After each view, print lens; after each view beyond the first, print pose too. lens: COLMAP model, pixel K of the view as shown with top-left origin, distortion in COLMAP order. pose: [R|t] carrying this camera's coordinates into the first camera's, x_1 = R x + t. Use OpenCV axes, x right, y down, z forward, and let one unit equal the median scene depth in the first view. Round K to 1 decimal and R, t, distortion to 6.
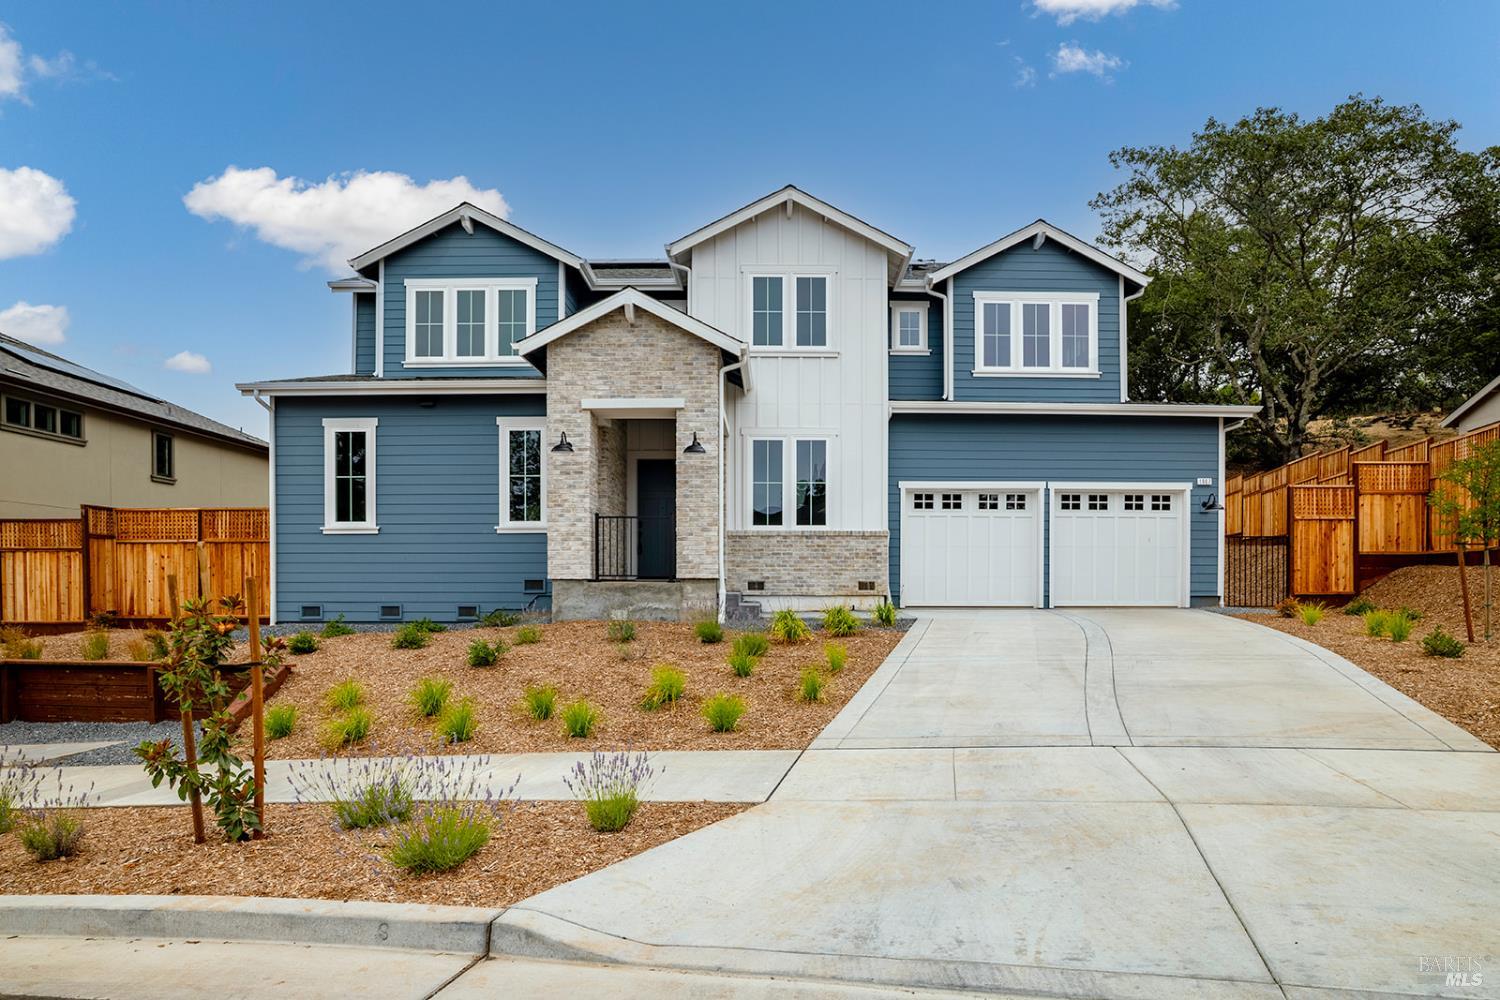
lens RADIAL K [[777.2, 0, 786.1], [0, 777.2, 590.7], [0, 0, 1]] dist [-0.058532, 0.003929]
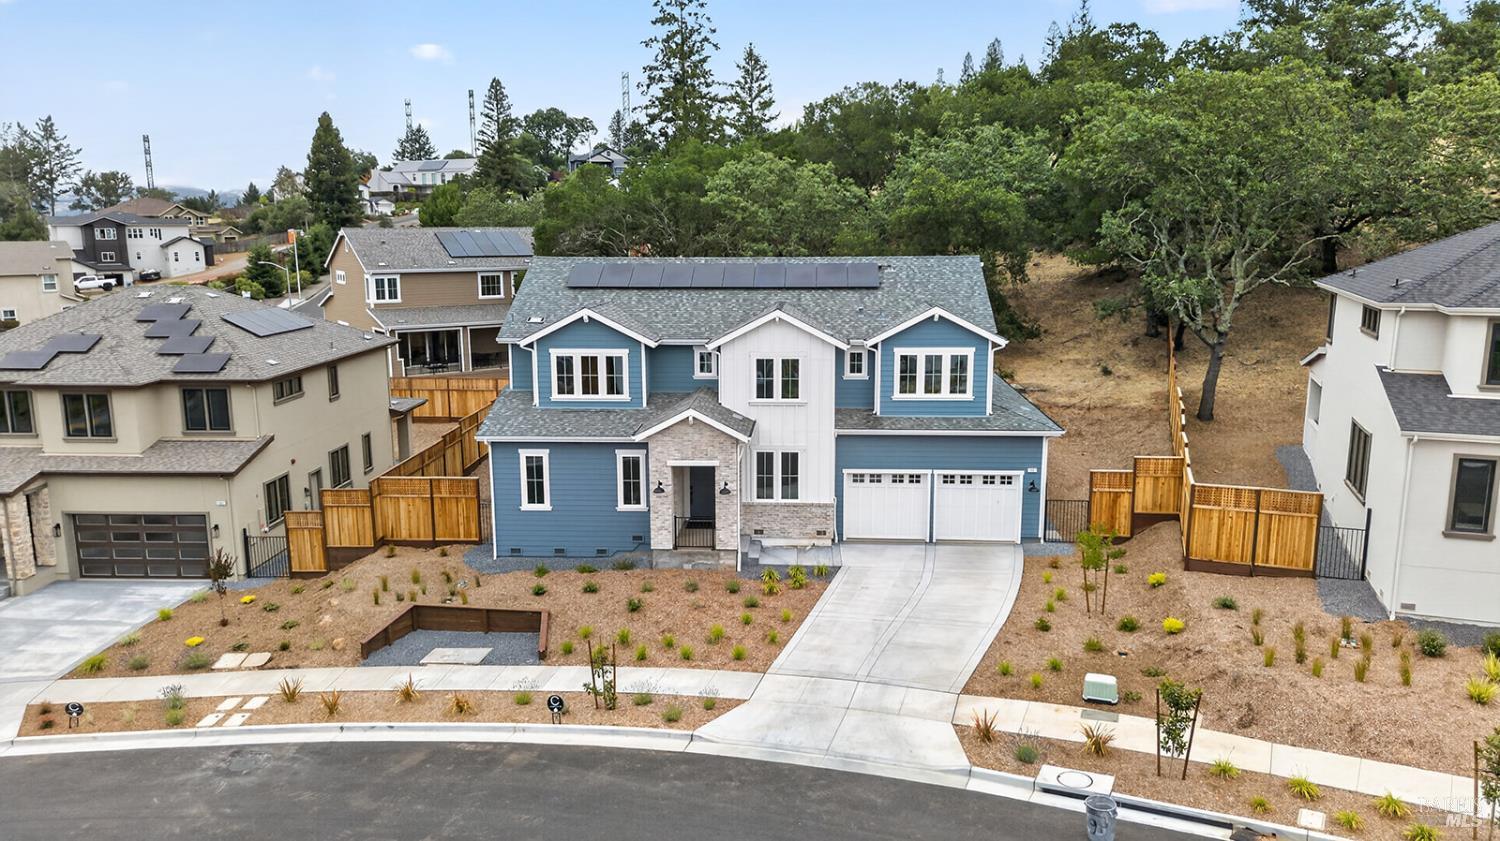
lens RADIAL K [[1065.4, 0, 753.5], [0, 1065.4, 412.0], [0, 0, 1]] dist [0.037726, -0.028300]
pose [[0.997201, 0.009785, -0.074124, 0.127480], [0.002979, 0.985413, 0.170153, -0.694024], [0.074707, -0.169898, 0.982626, -1.346950]]
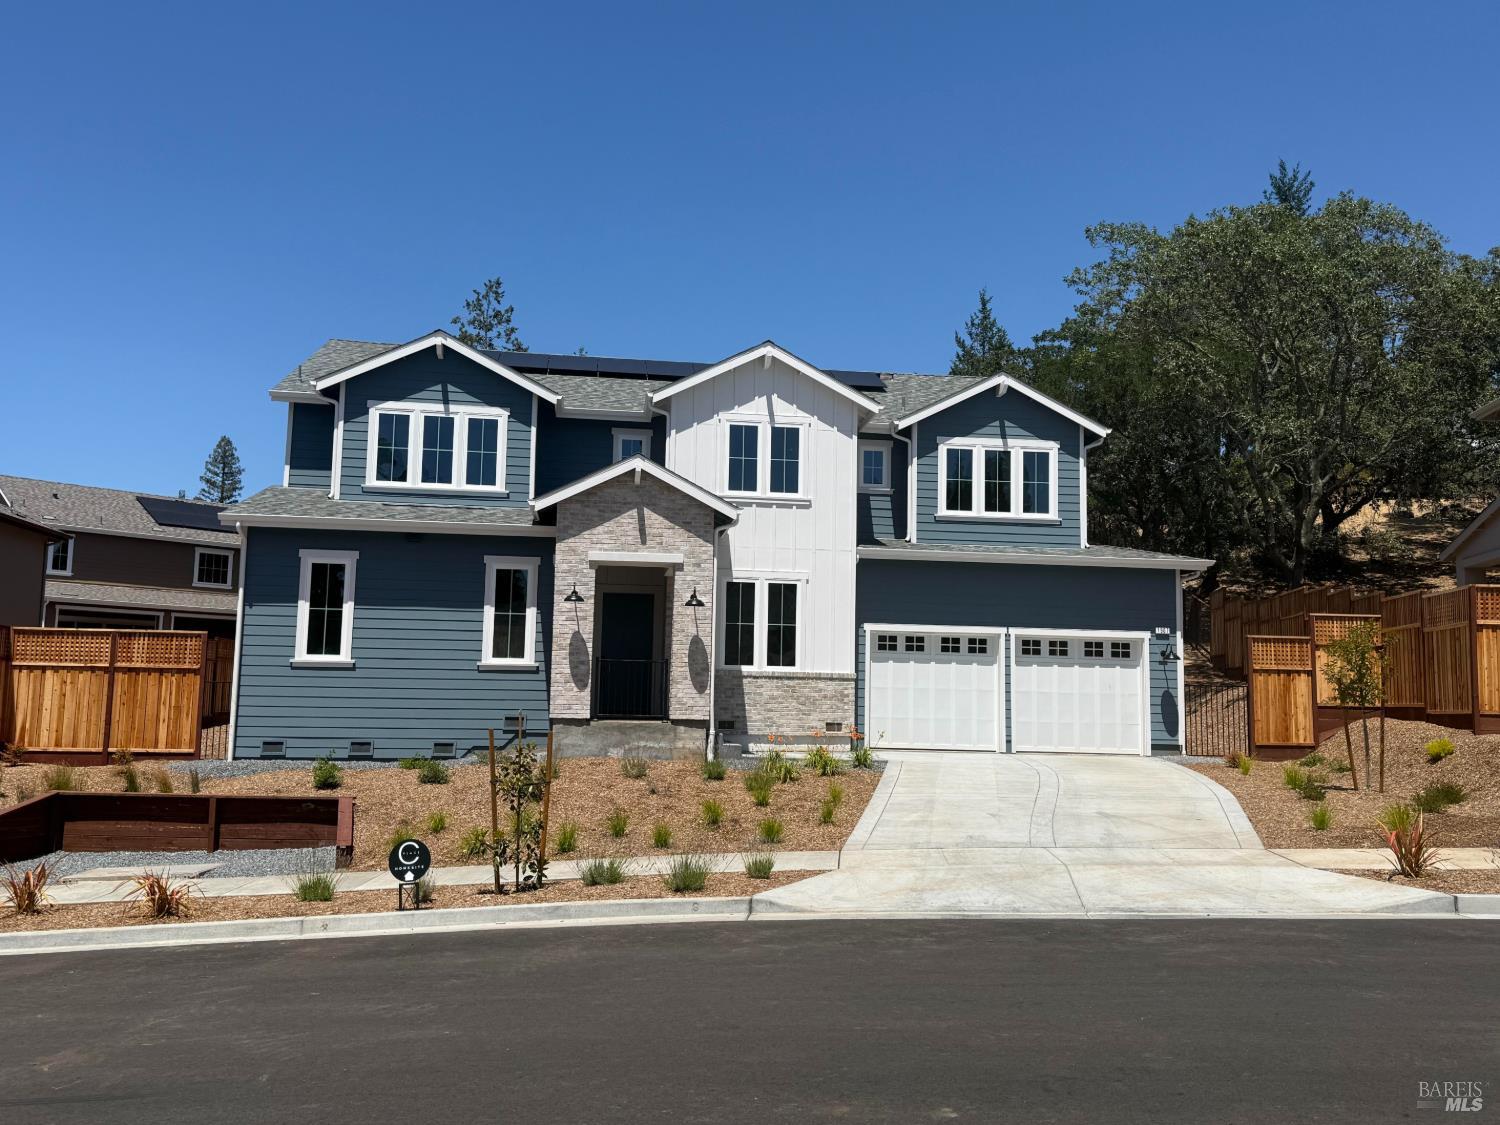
lens RADIAL K [[1237.2, 0, 747.4], [0, 1237.2, 575.3], [0, 0, 1]] dist [0.061917, -0.064568]
pose [[0.993484, 0.031084, 0.109646, -0.194485], [-0.018364, 0.993176, -0.115168, -0.016075], [-0.112478, 0.112404, 0.987276, -0.616929]]
